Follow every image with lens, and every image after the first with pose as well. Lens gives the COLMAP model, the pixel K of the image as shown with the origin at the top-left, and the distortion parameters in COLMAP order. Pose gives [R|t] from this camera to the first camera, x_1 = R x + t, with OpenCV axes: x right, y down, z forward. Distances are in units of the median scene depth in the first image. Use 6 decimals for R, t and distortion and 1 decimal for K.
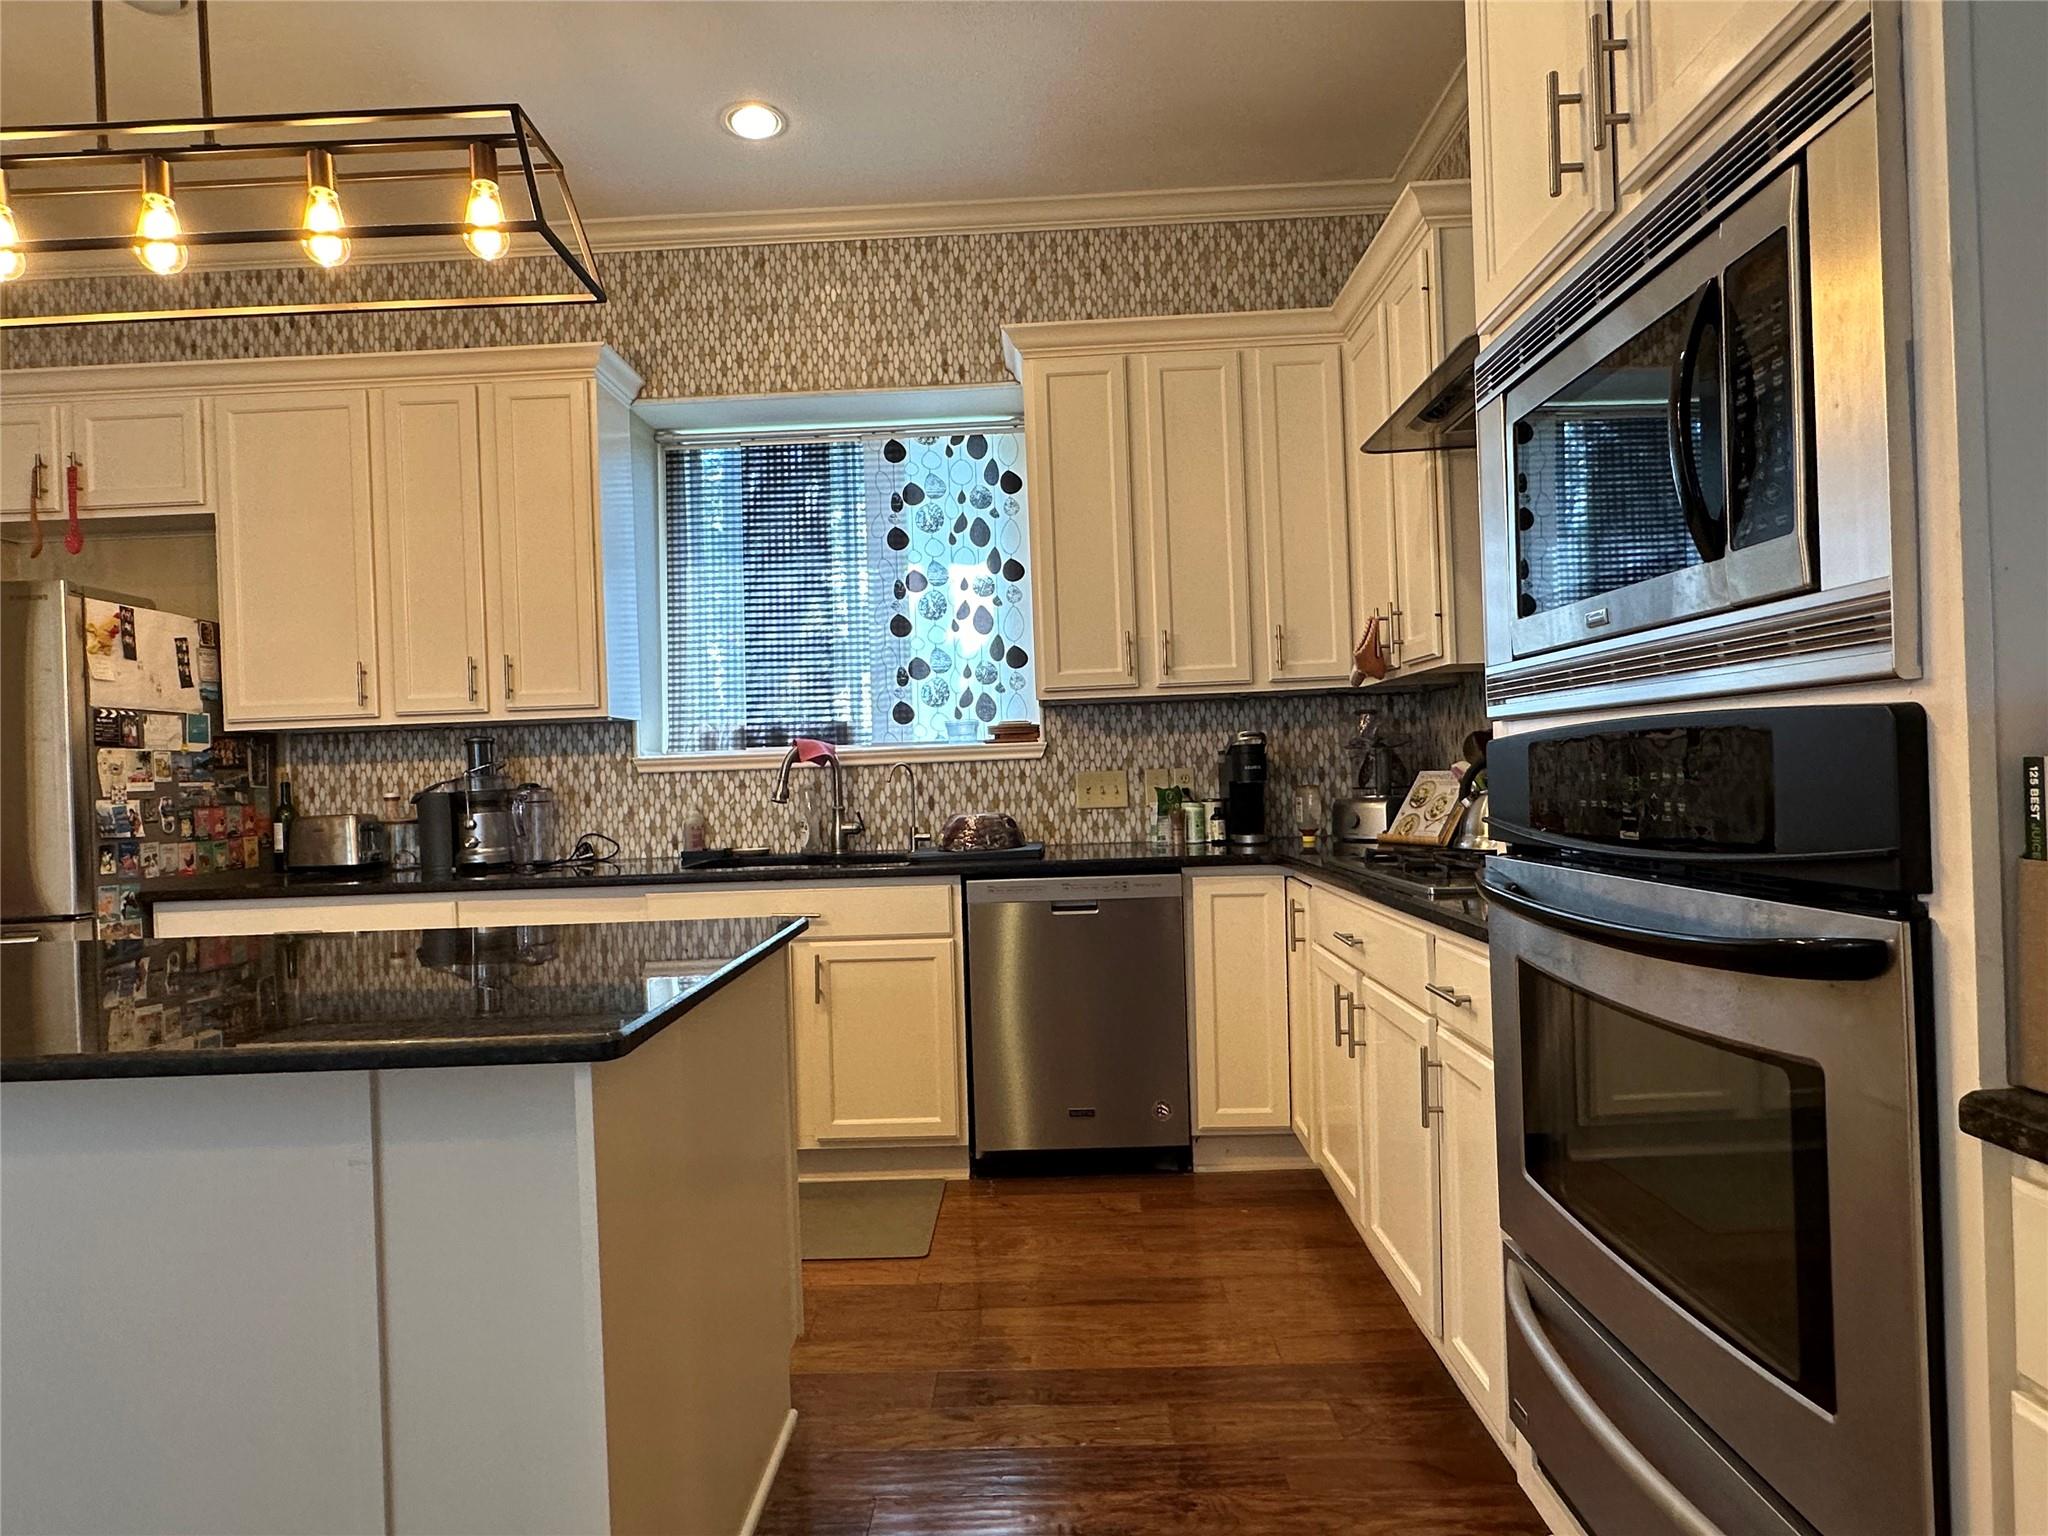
lens RADIAL K [[1120.0, 0, 1016.5], [0, 1120.0, 777.2], [0, 0, 1]] dist [-0.004285, 0.000601]
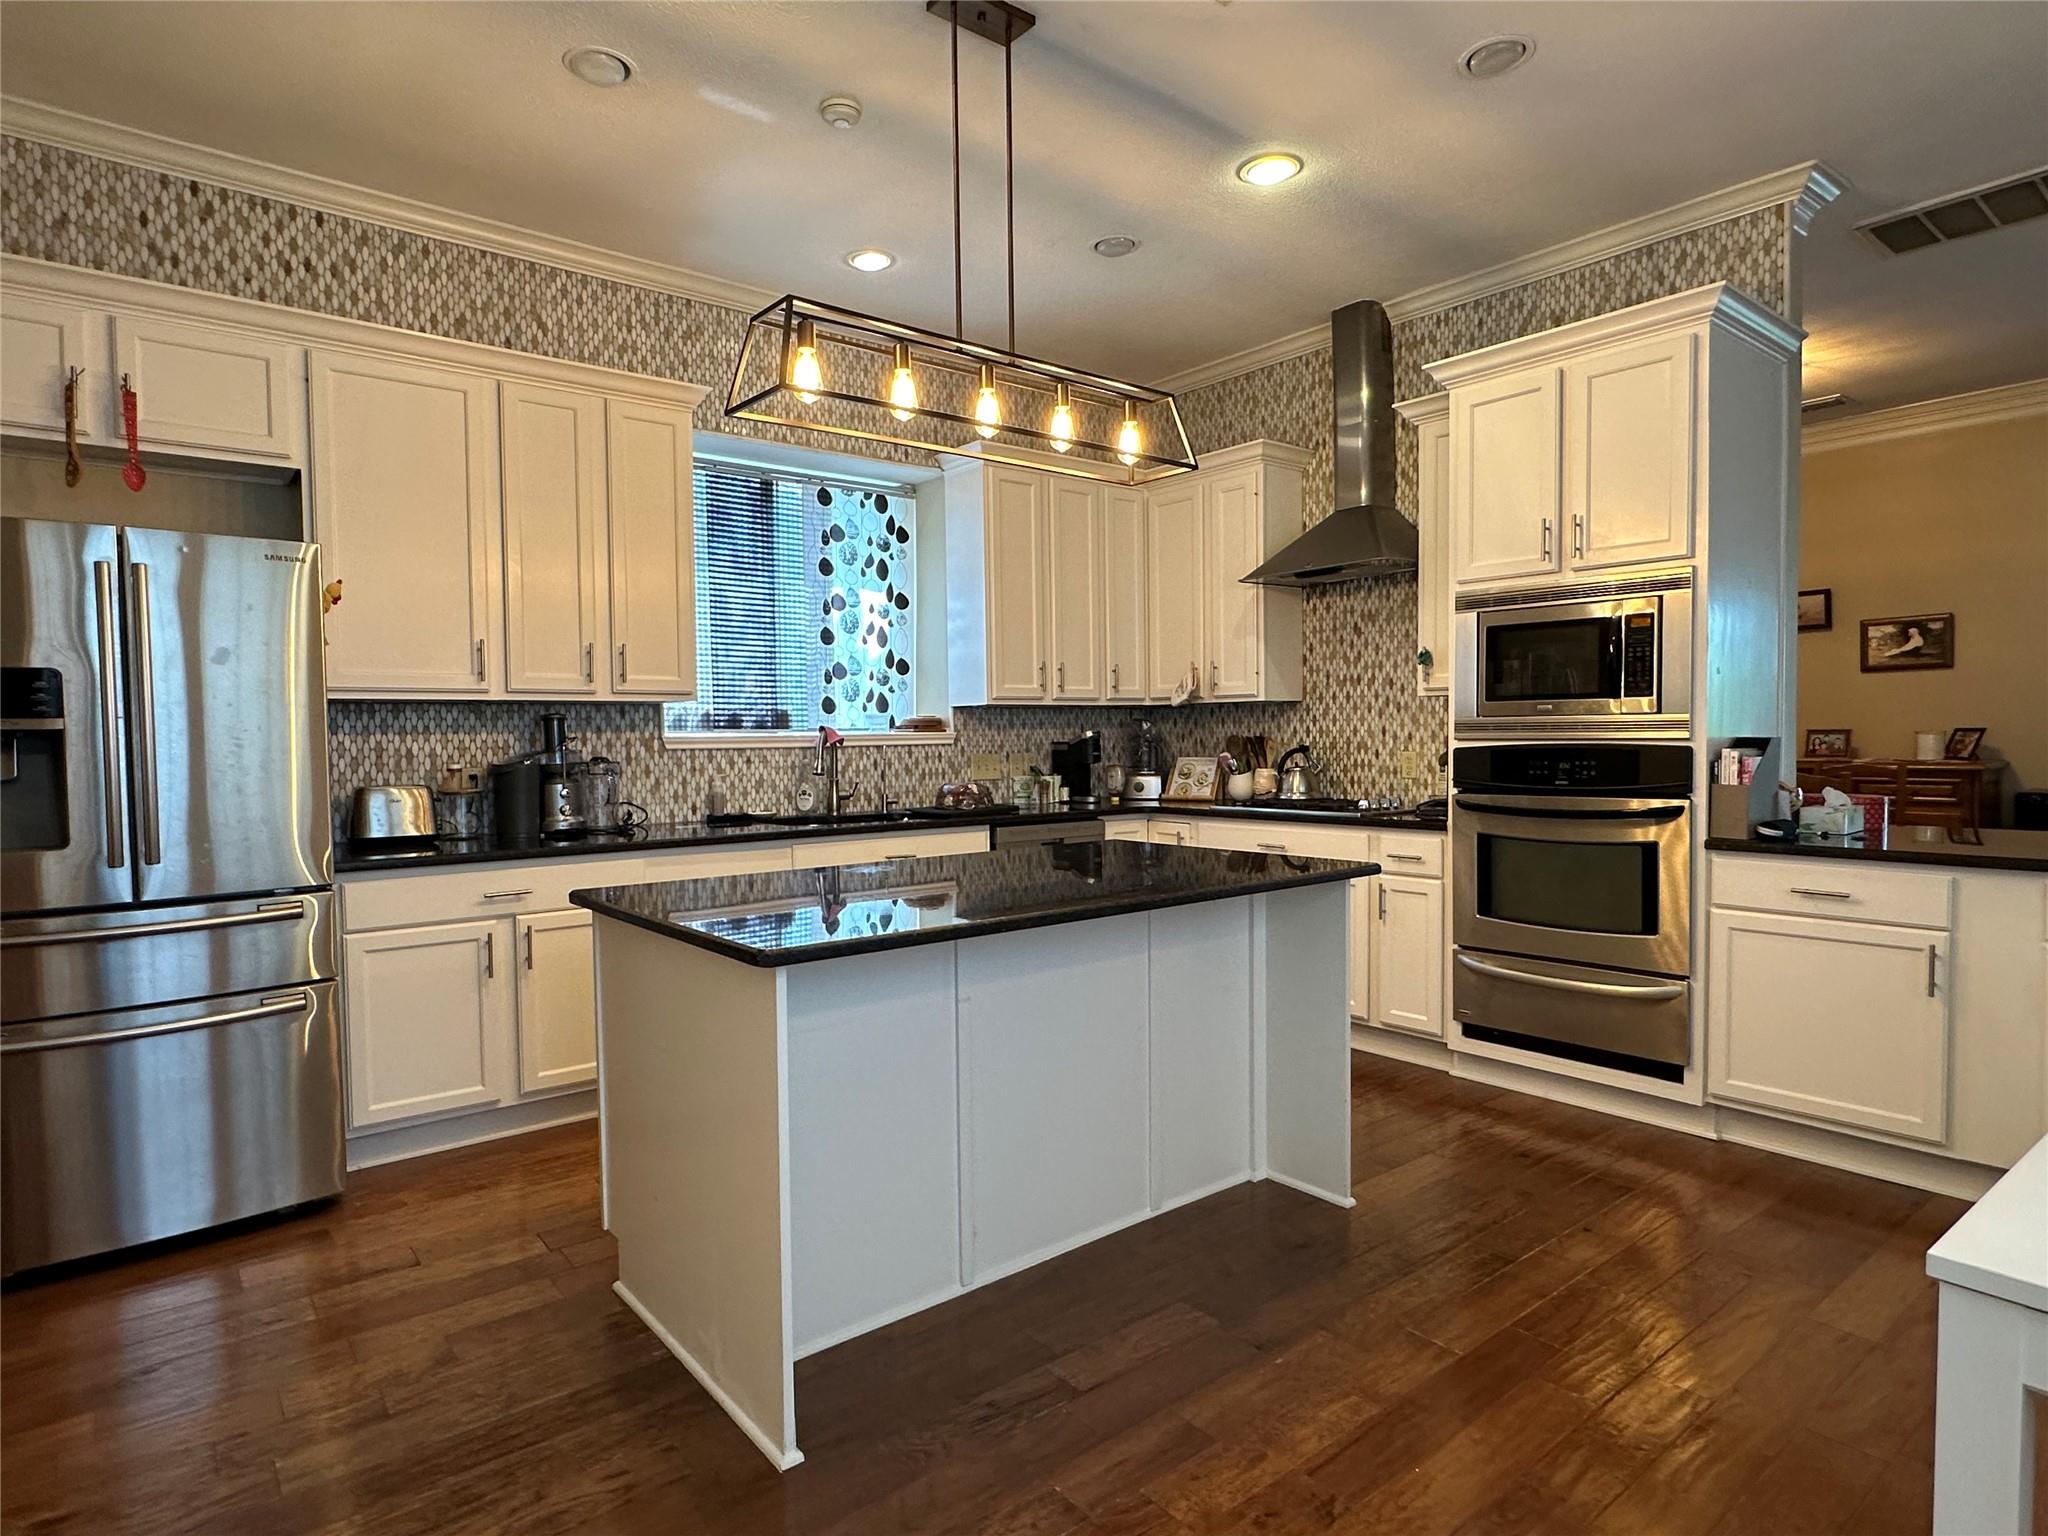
lens RADIAL K [[1120.0, 0, 1017.8], [0, 1120.0, 779.4], [0, 0, 1]] dist [-0.004285, 0.000601]
pose [[0.768461, 0.001138, 0.639896, -0.808650], [-0.013081, 0.999817, 0.013931, 0.006711], [-0.639763, -0.019076, 0.768335, -0.121998]]
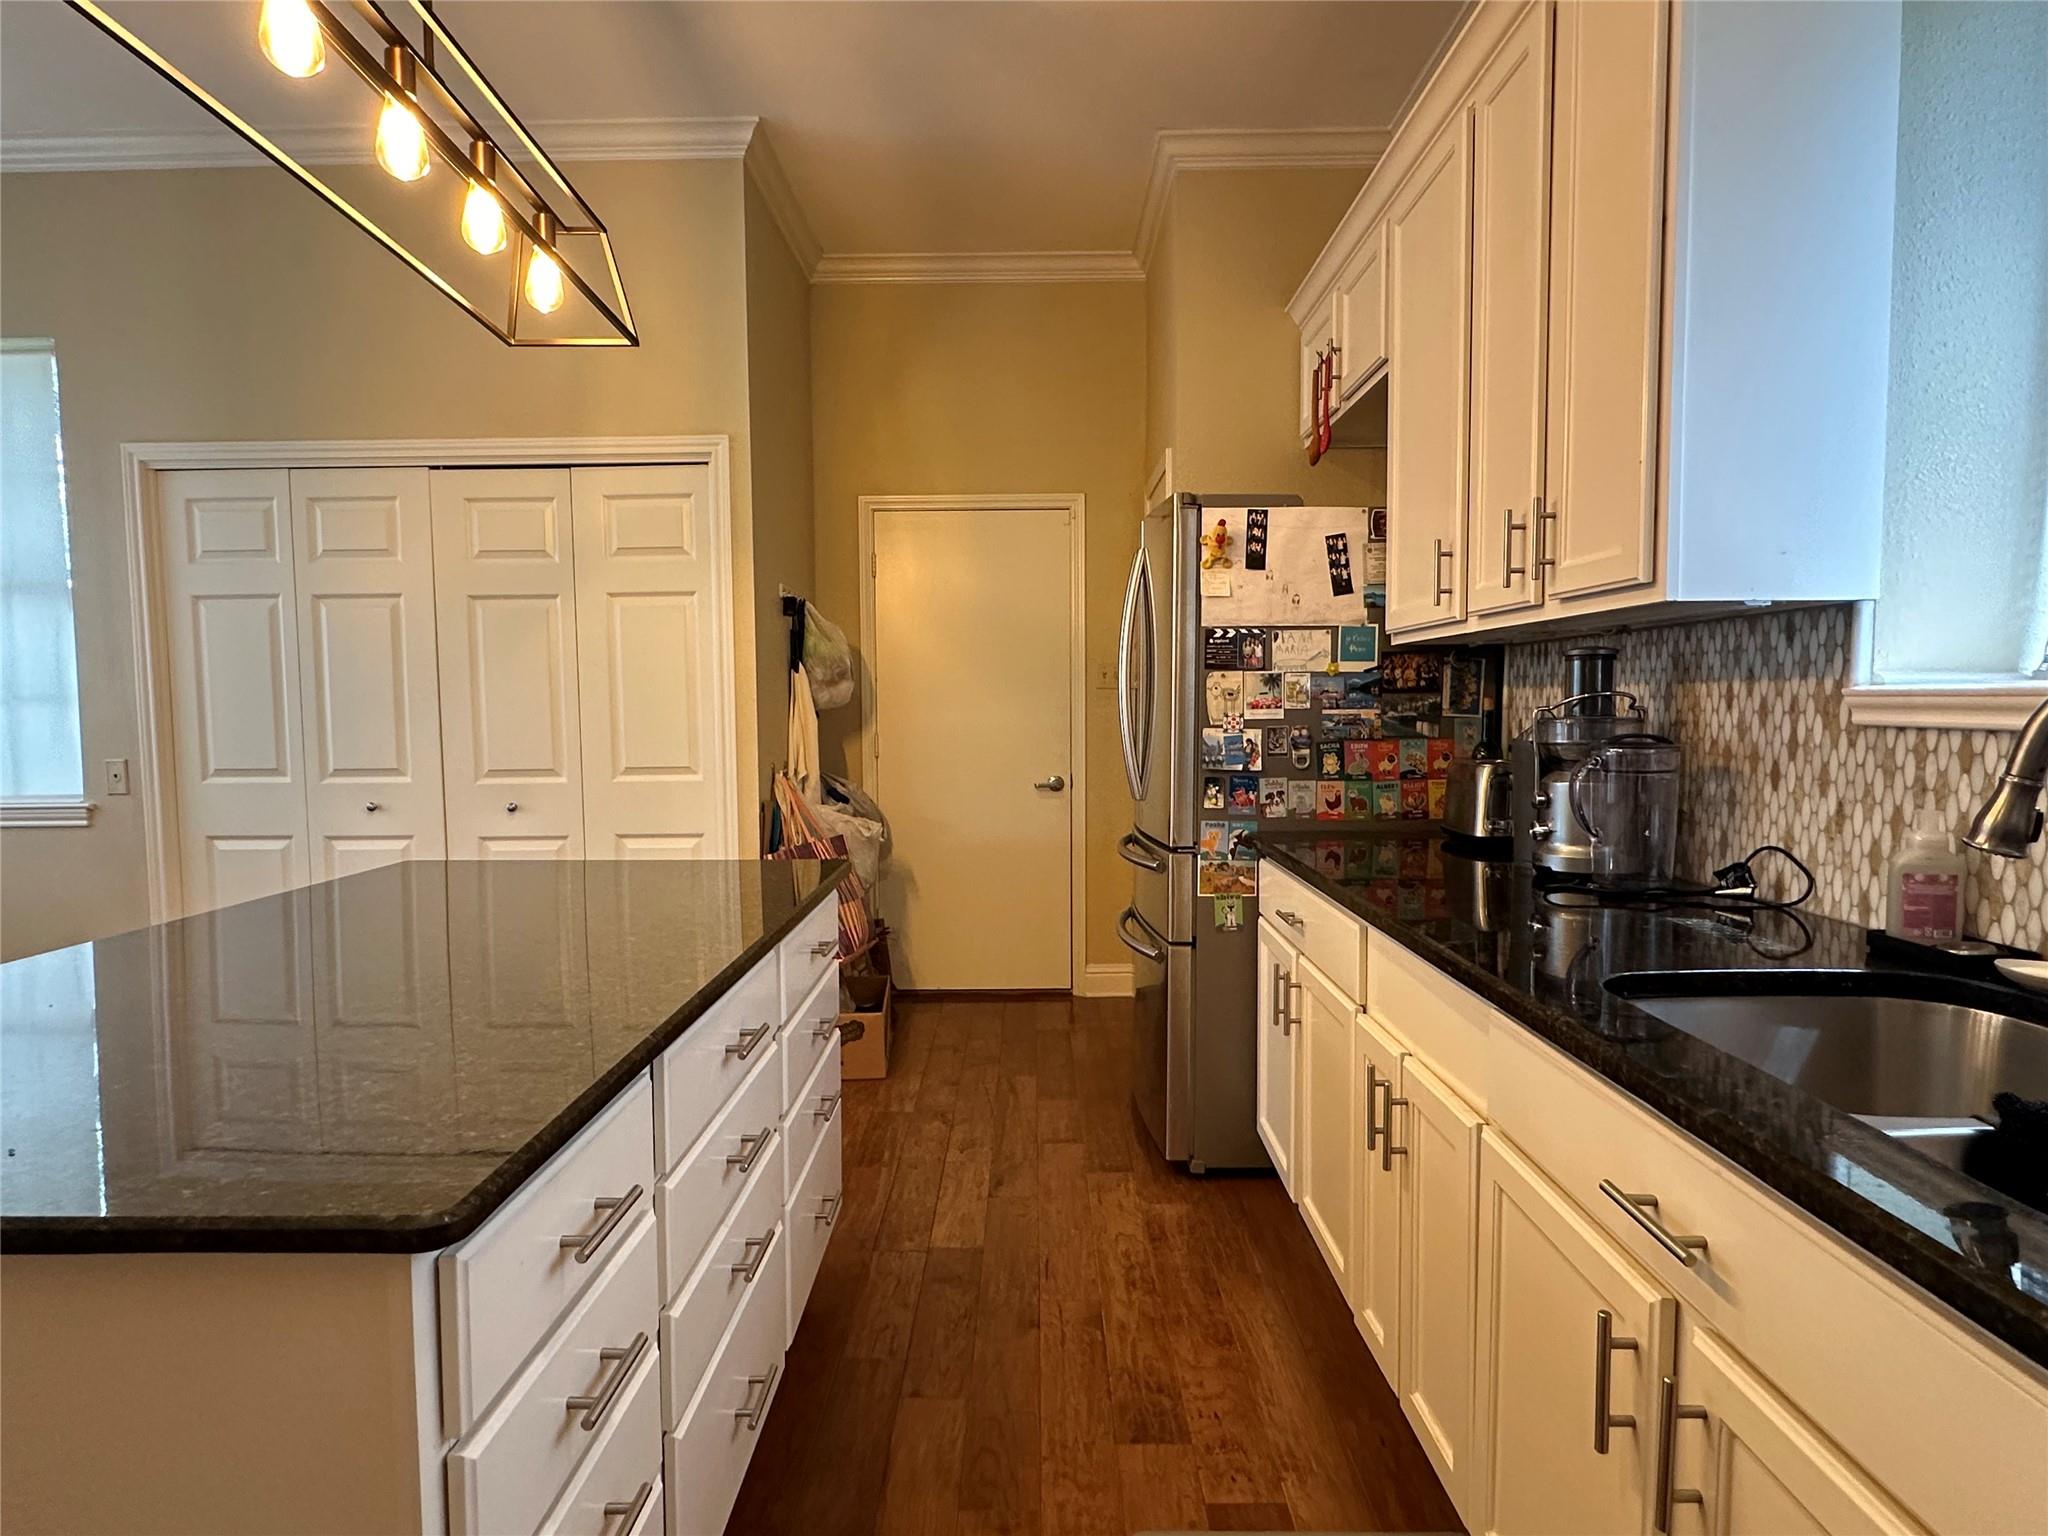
lens RADIAL K [[1120.0, 0, 1015.0], [0, 1120.0, 777.0], [0, 0, 1]] dist [-0.004285, 0.000601]
pose [[0.005166, 0.102832, -0.994685, 0.087475], [0.002805, 0.994693, 0.102848, -0.028934], [0.999983, -0.003321, 0.004850, 0.687233]]
